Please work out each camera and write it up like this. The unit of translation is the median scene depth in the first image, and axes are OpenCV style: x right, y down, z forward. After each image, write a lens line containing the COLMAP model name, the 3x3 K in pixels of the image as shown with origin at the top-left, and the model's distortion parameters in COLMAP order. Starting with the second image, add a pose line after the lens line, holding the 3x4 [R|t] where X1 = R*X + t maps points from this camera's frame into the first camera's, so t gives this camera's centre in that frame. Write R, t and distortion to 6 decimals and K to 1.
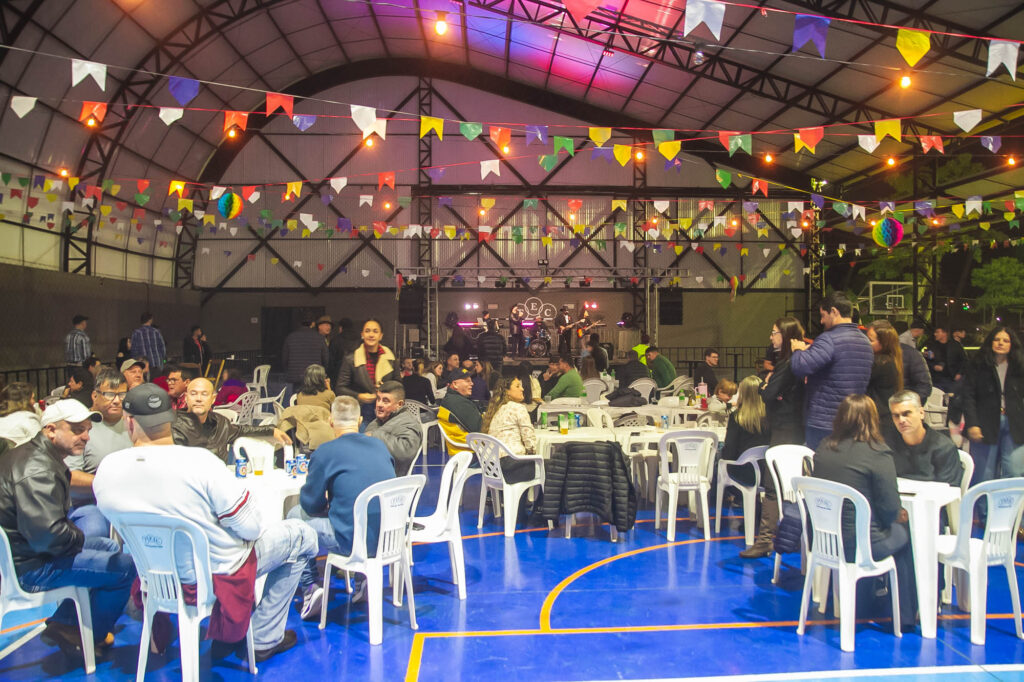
lens RADIAL K [[814.4, 0, 532.4], [0, 814.4, 364.8], [0, 0, 1]] dist [-0.111954, 0.133894]
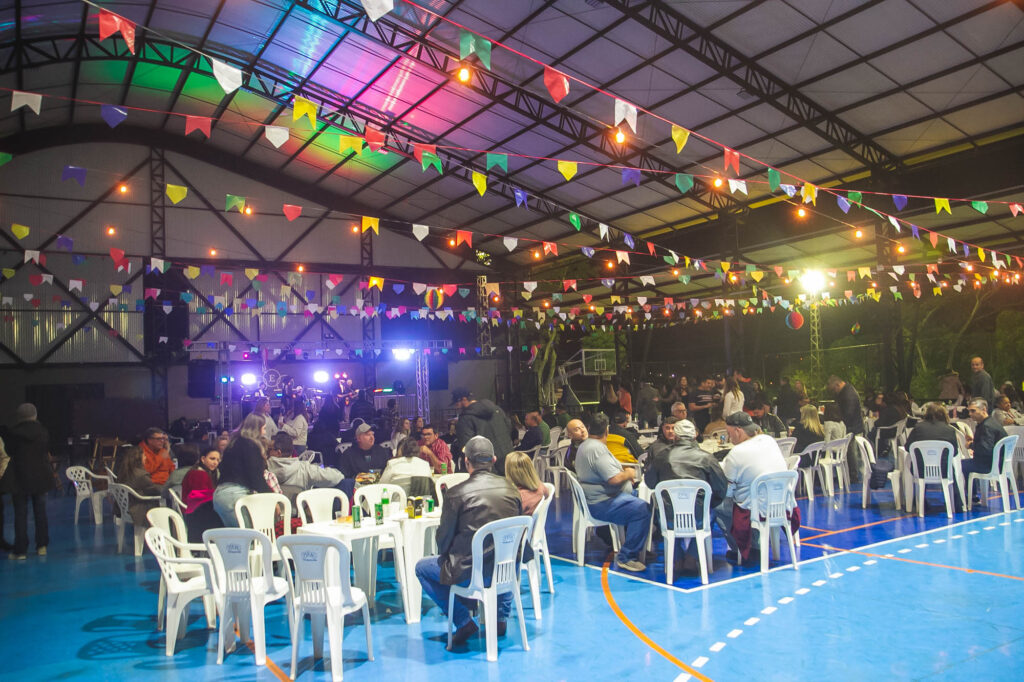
lens RADIAL K [[814.4, 0, 532.4], [0, 814.4, 364.8], [0, 0, 1]] dist [-0.111954, 0.133894]
pose [[0.877646, -0.019903, 0.478896, -0.254494], [0.060806, 0.995688, -0.070054, 0.003483], [-0.475436, 0.090602, 0.875072, -0.060609]]
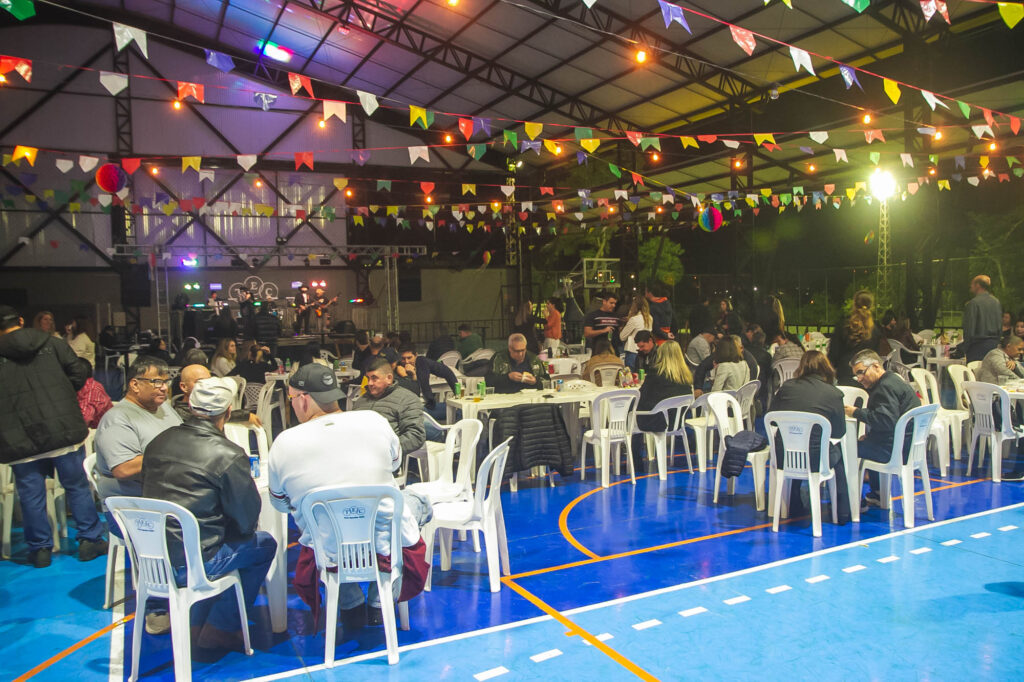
lens RADIAL K [[814.4, 0, 532.4], [0, 814.4, 364.8], [0, 0, 1]] dist [-0.111954, 0.133894]
pose [[0.918722, -0.049545, 0.391785, -0.094581], [0.038375, 0.998604, 0.036294, -0.000031], [-0.393036, -0.018309, 0.919341, -0.009340]]
